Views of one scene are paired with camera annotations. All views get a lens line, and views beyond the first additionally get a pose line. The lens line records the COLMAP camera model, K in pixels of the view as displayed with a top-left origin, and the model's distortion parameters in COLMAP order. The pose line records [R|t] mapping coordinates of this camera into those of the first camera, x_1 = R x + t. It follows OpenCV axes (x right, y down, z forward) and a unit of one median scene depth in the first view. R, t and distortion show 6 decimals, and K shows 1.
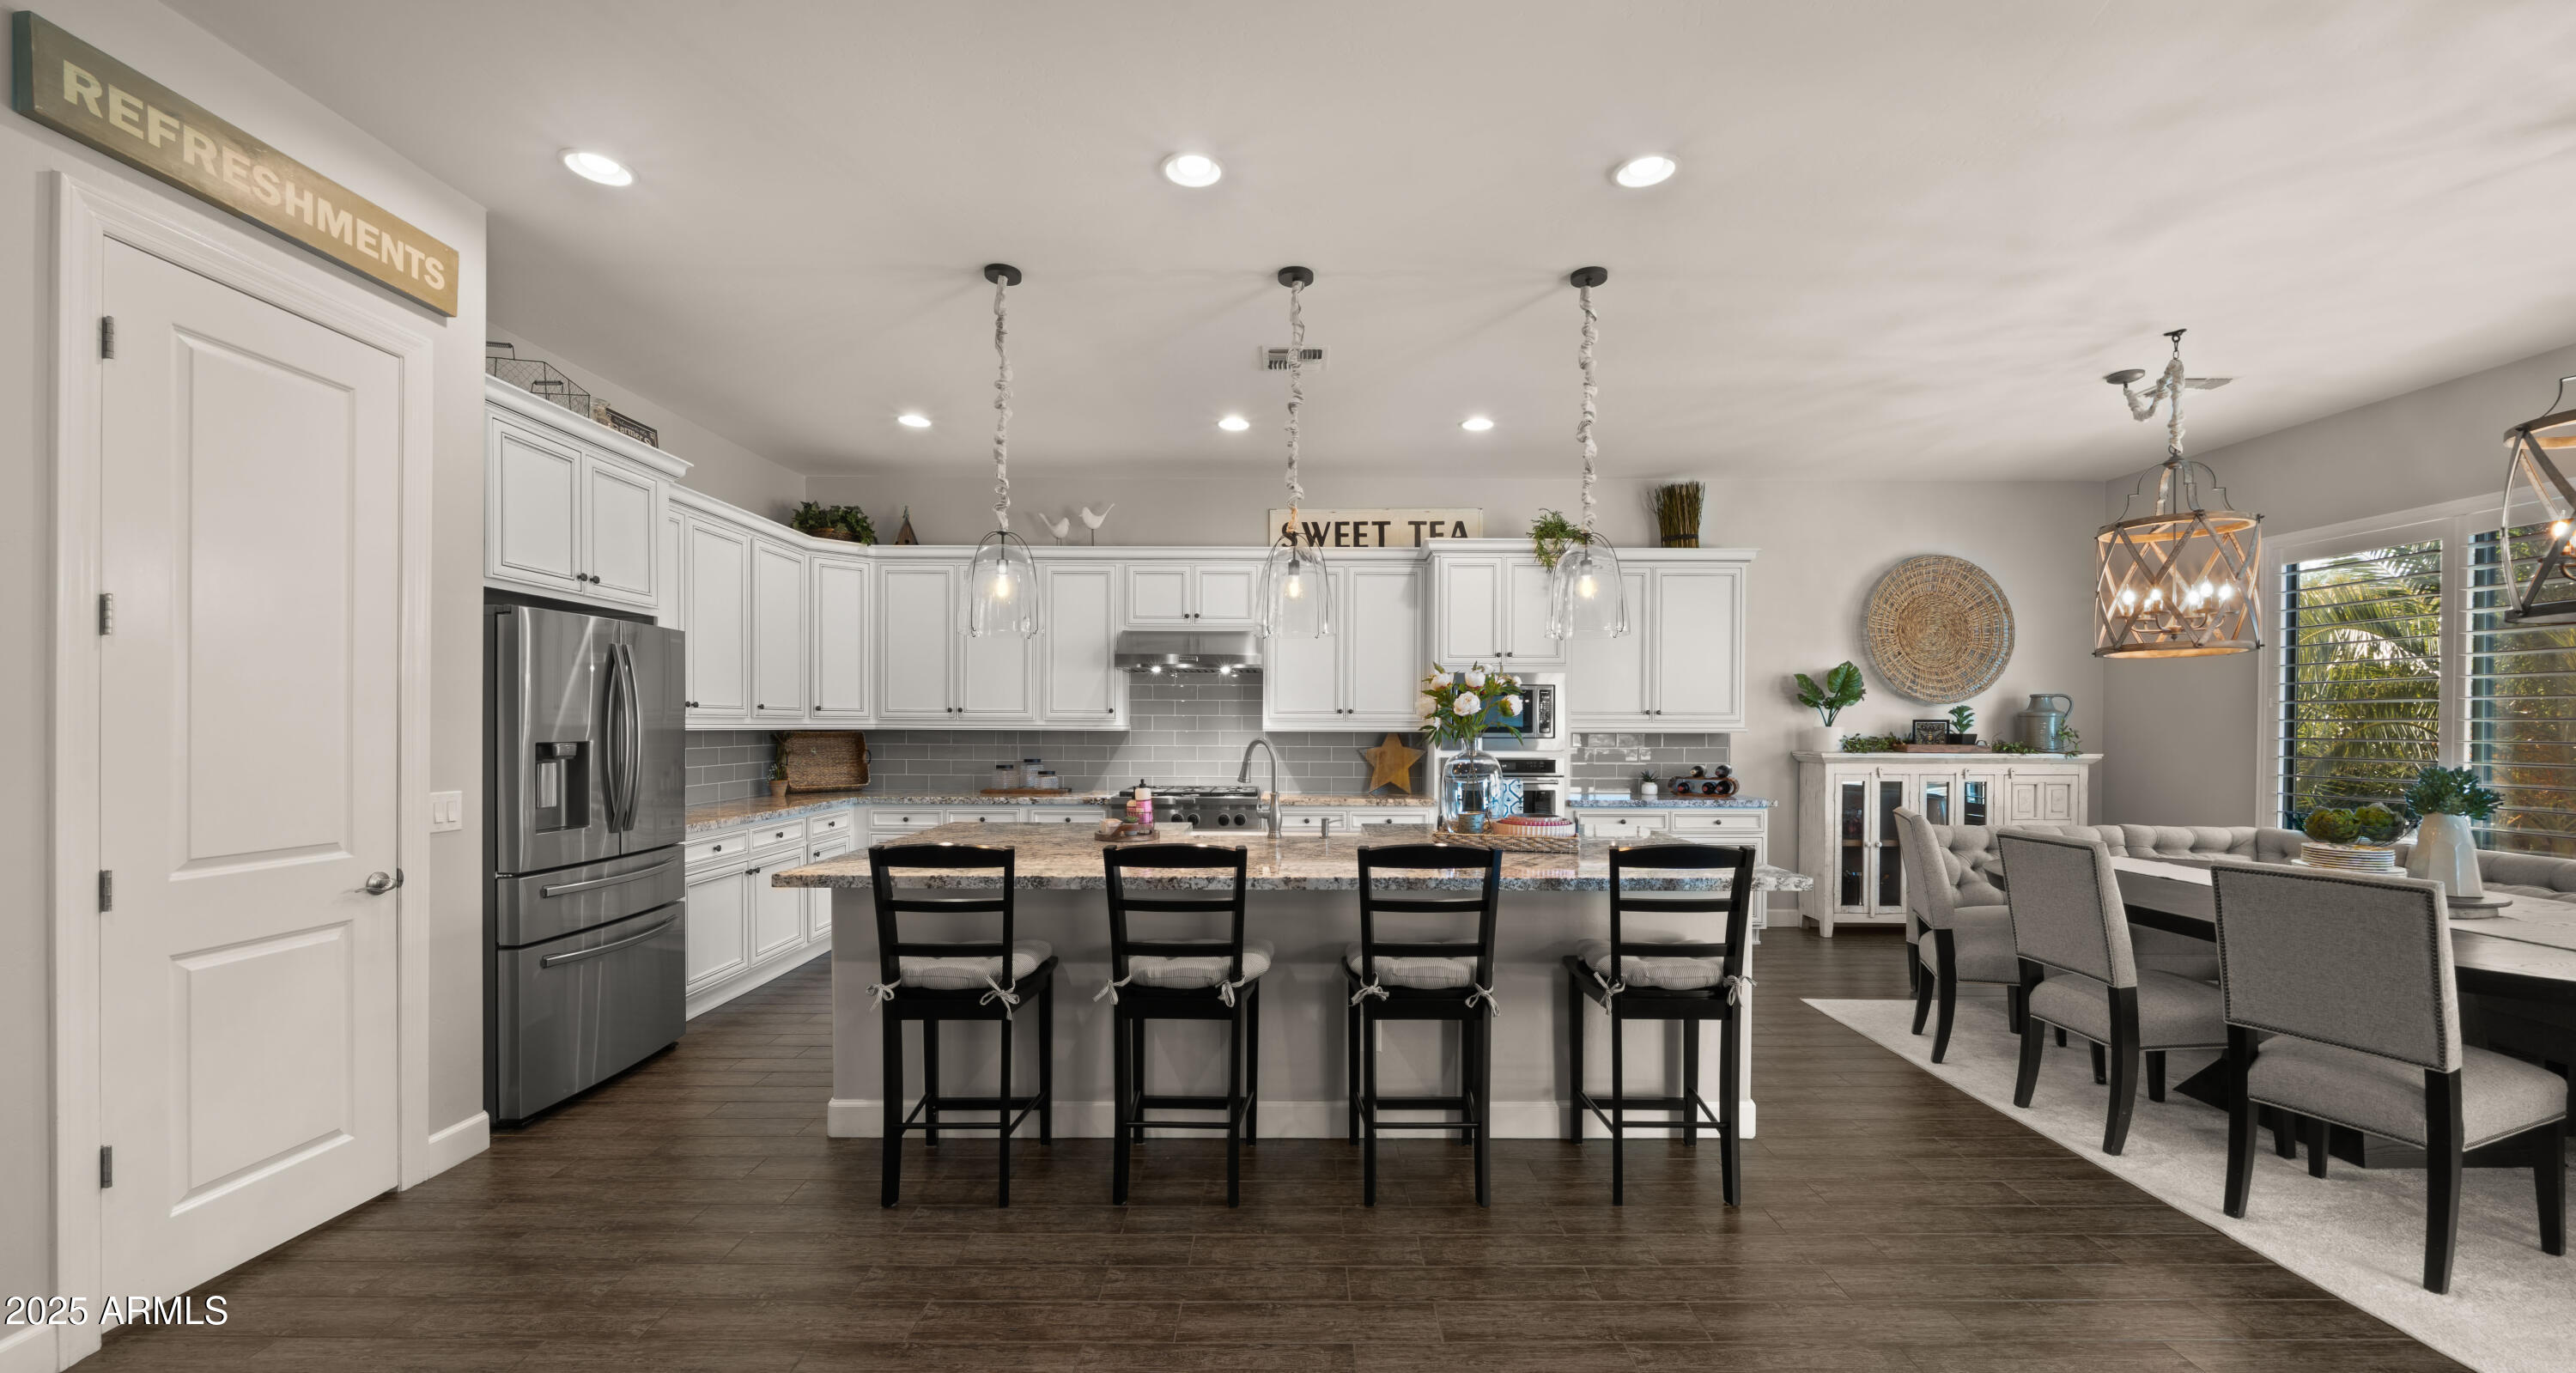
lens RADIAL K [[973.1, 0, 1305.9], [0, 973.1, 736.0], [0, 0, 1]] dist [-0.002027, 0.000009]
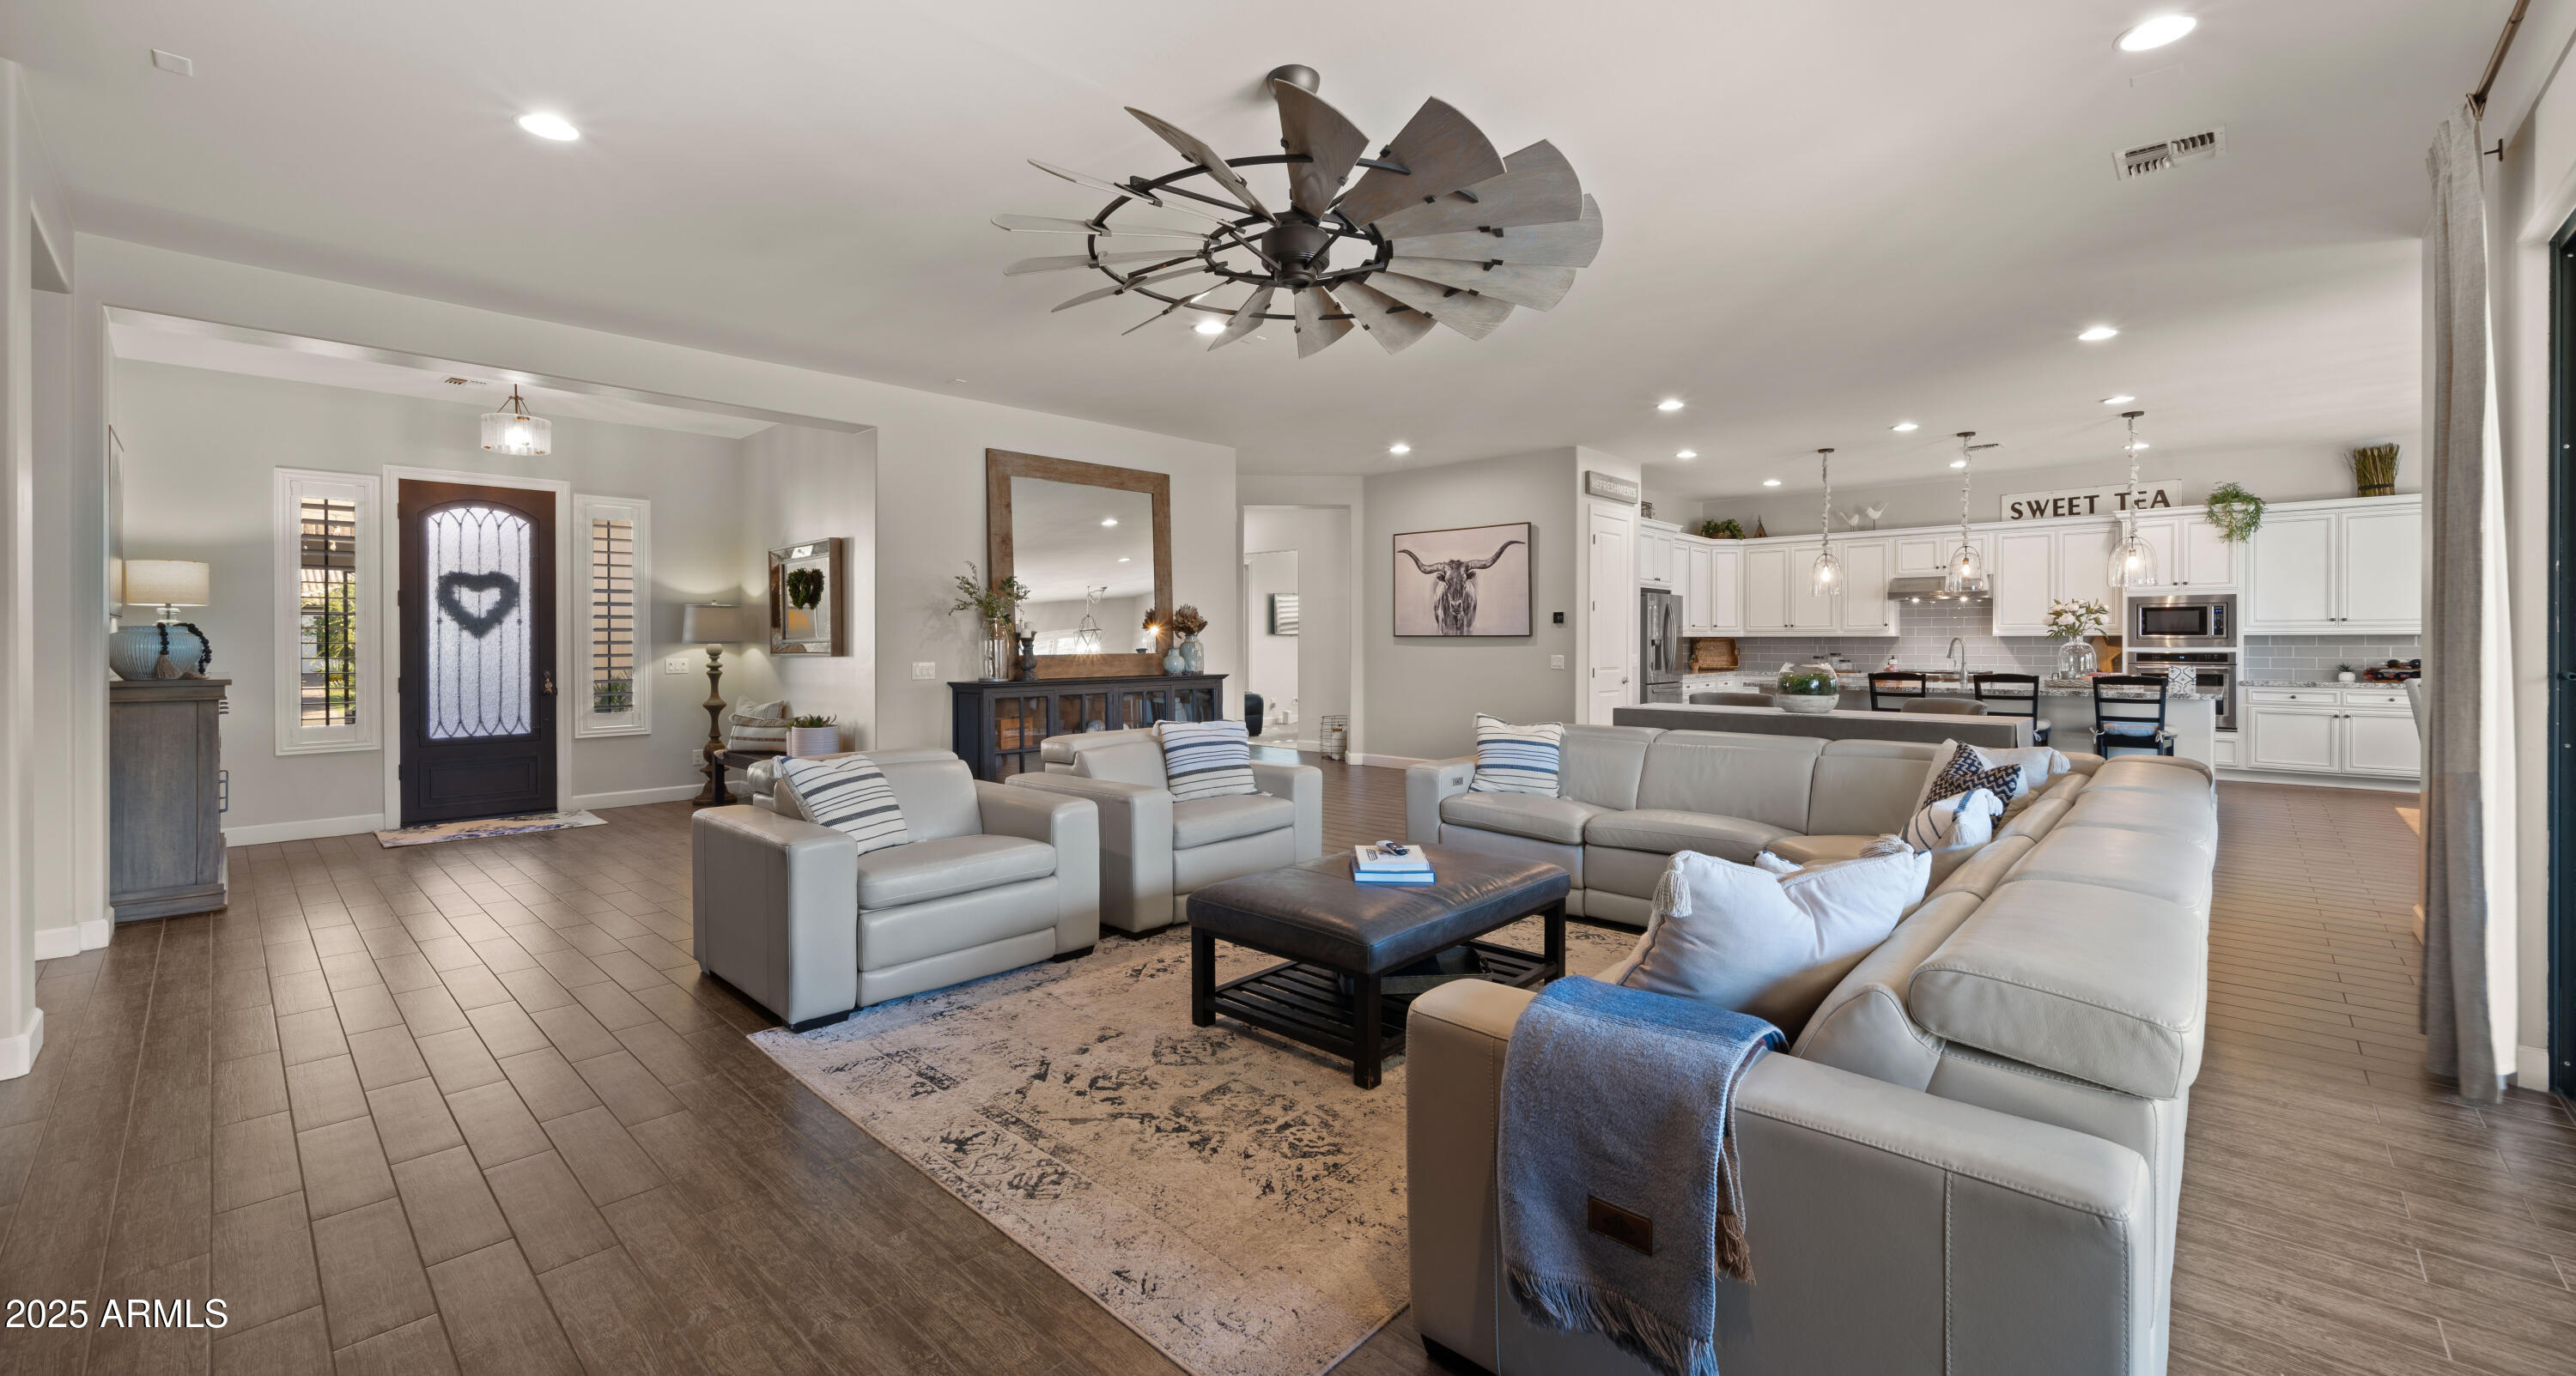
lens RADIAL K [[1012.5, 0, 1269.4], [0, 1012.5, 642.5], [0, 0, 1]] dist [0.000837, 0.000015]
pose [[0.714305, -0.004009, -0.699823, 0.273612], [-0.003381, 0.999952, -0.009179, 0.025449], [0.699826, 0.008923, 0.714257, -1.041659]]
